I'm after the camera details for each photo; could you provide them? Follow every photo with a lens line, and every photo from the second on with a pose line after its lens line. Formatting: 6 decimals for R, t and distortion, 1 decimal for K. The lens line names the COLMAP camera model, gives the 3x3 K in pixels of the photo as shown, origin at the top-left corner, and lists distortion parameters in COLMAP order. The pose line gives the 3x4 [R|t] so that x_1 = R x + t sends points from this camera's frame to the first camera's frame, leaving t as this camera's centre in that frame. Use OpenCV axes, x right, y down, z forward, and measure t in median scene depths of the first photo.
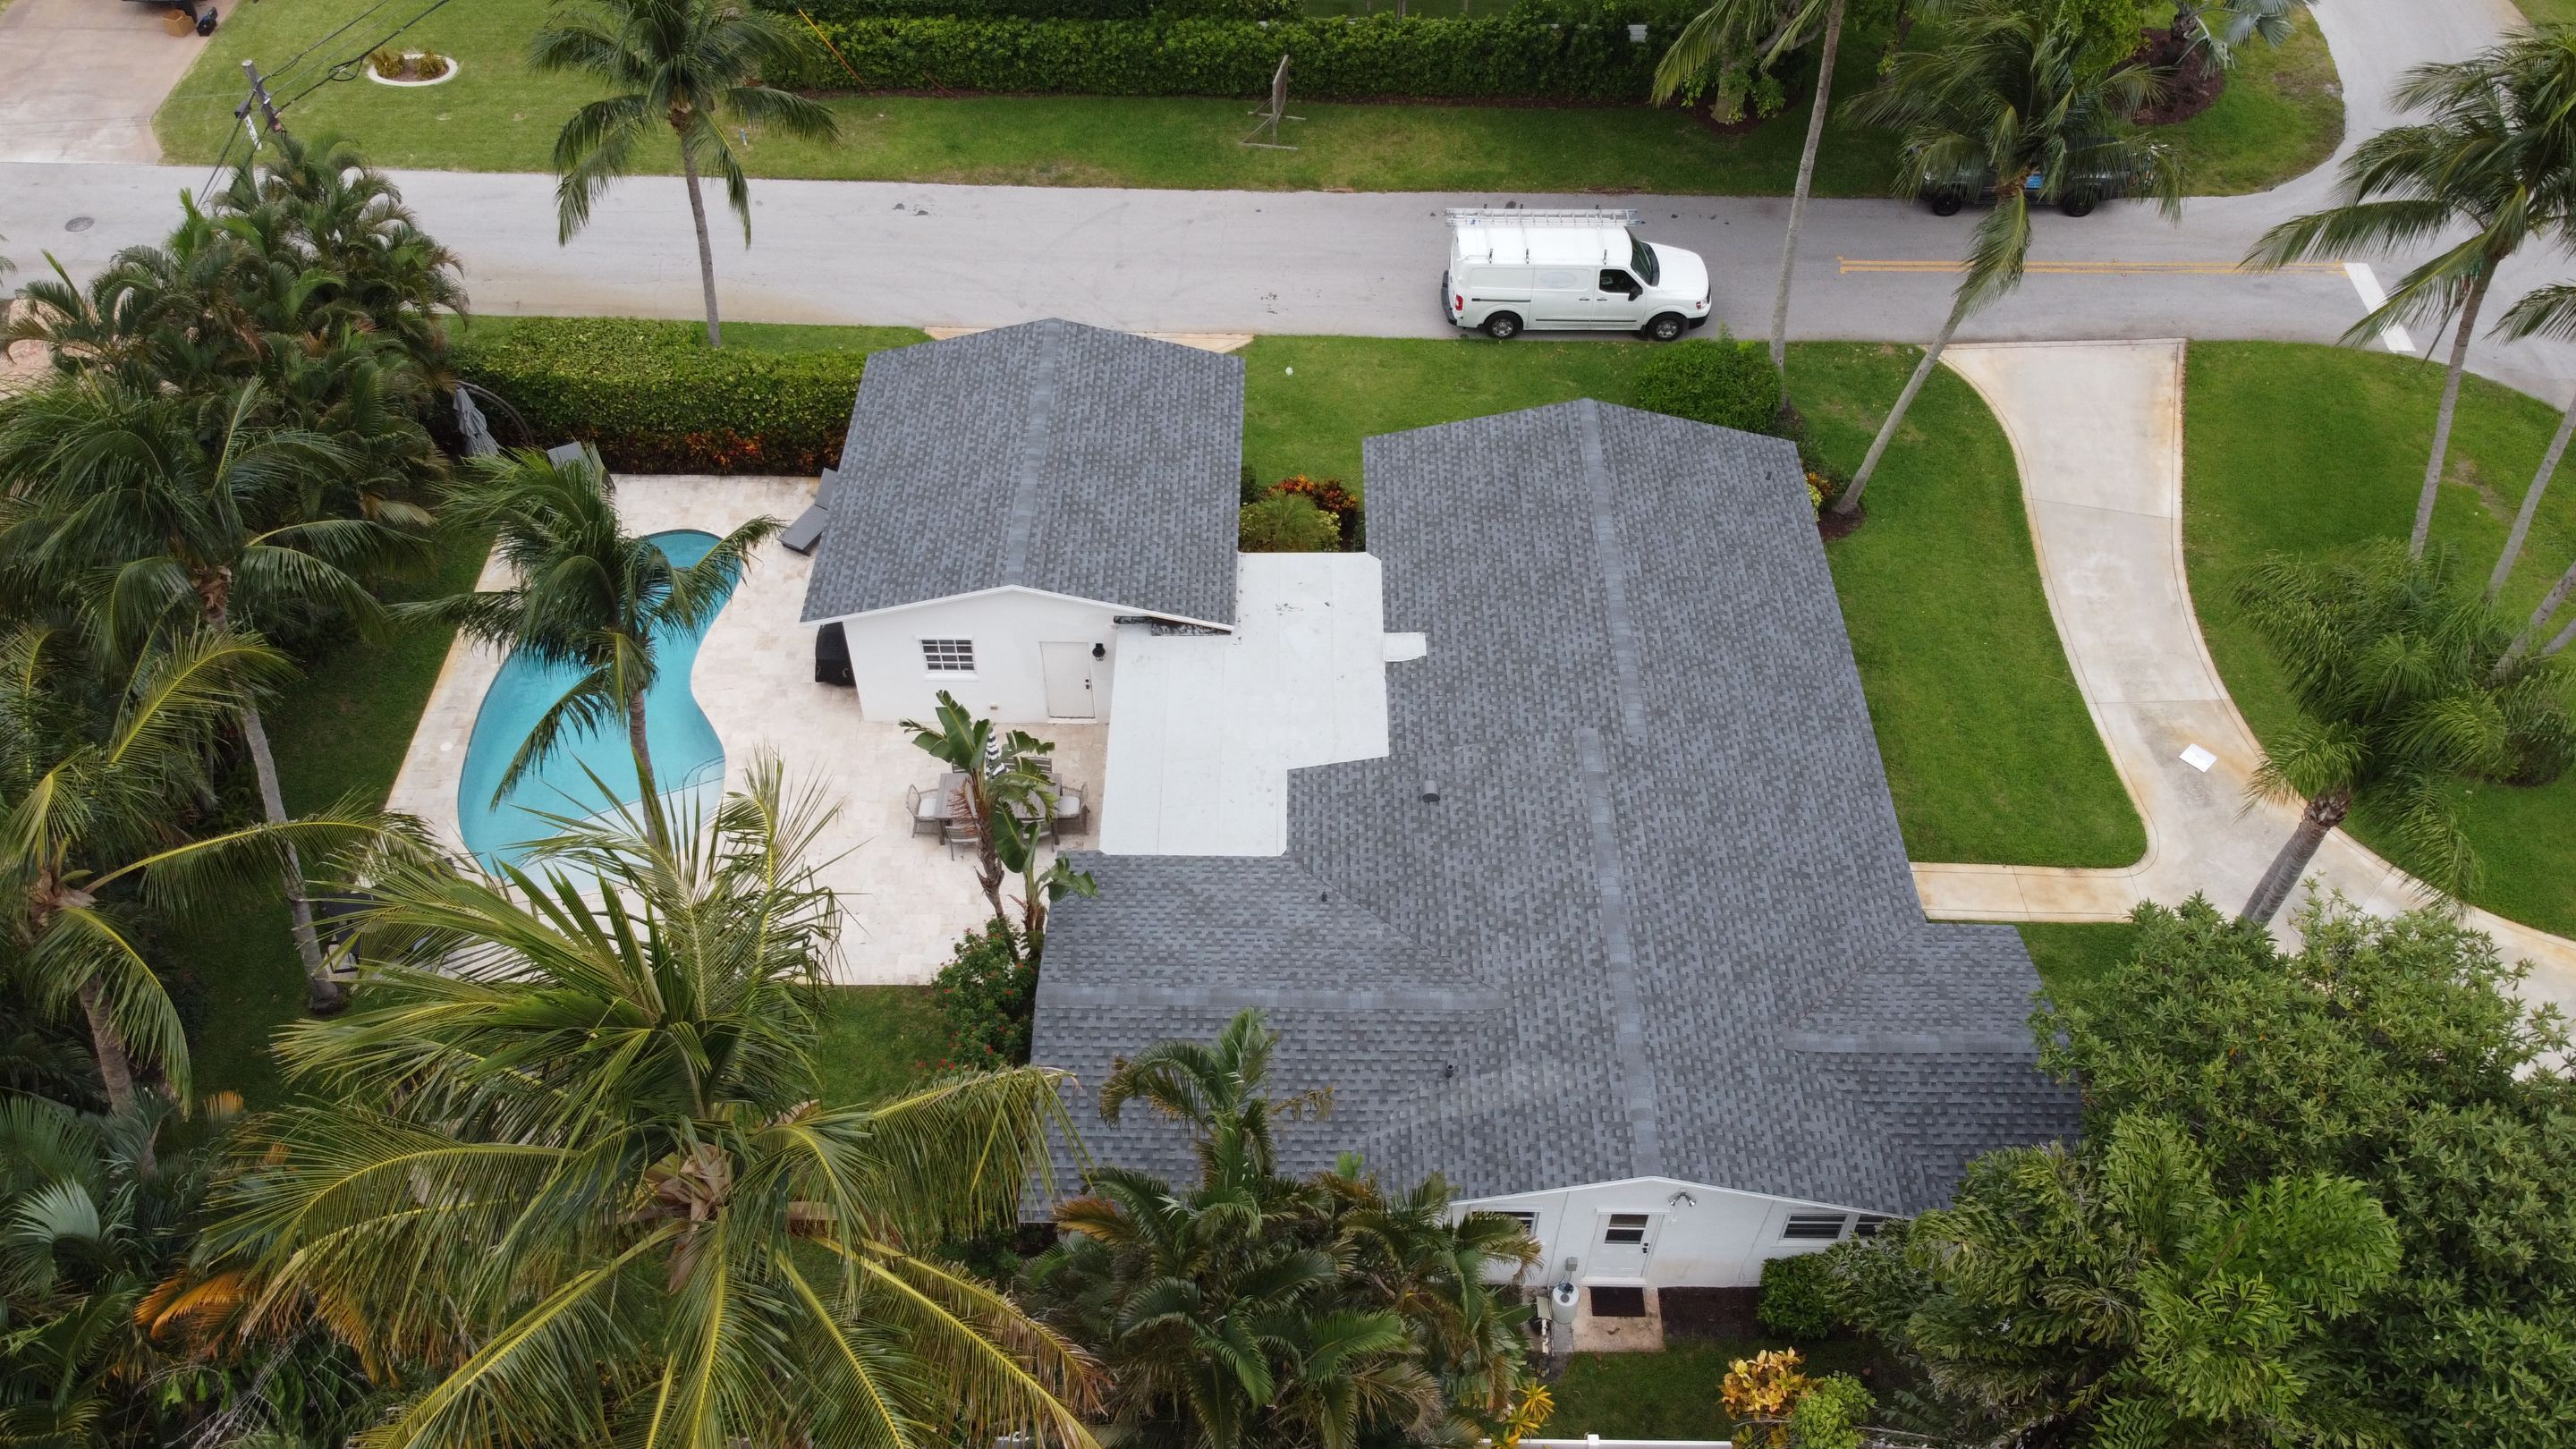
lens RADIAL K [[1942.3, 0, 1285.3], [0, 1942.3, 710.6], [0, 0, 1]] dist [0.010845, -0.015833]
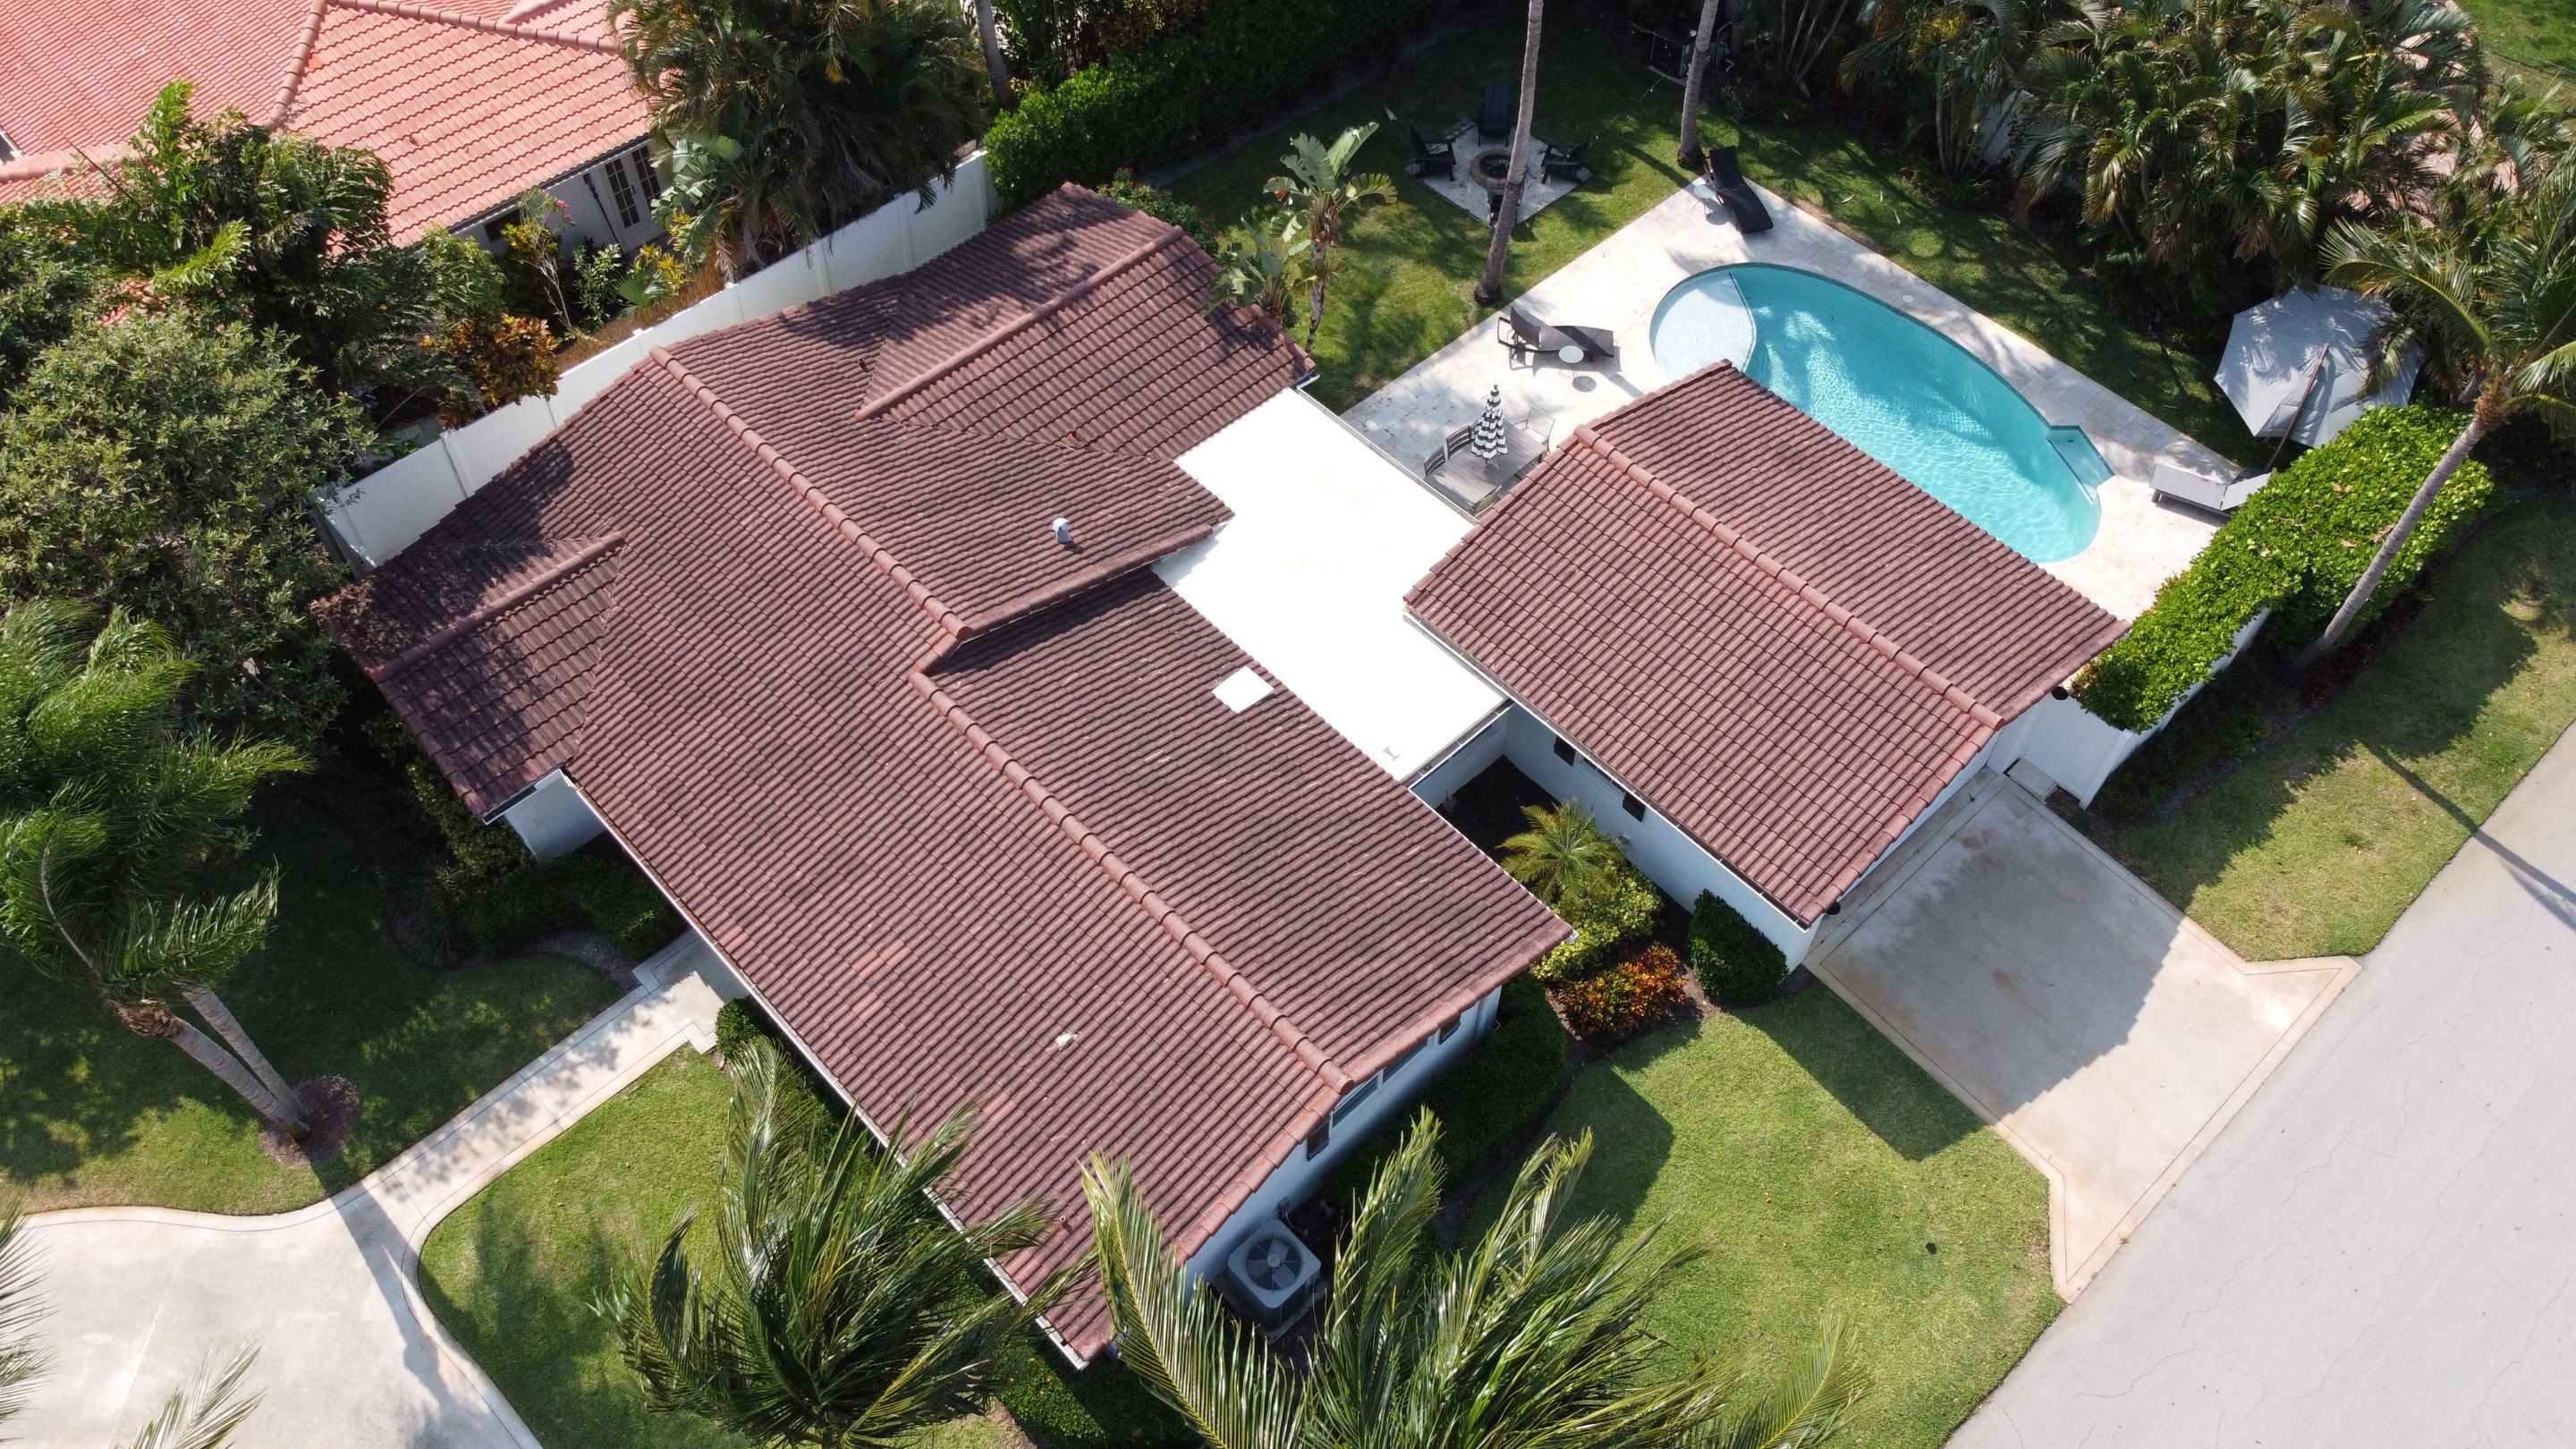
lens RADIAL K [[1942.3, 0, 1278.1], [0, 1942.3, 721.8], [0, 0, 1]] dist [0.010845, -0.015833]
pose [[-0.727764, 0.540571, -0.422069, 0.444870], [-0.509242, -0.013711, 0.860514, -0.825164], [0.459382, 0.841186, 0.285260, 0.838081]]
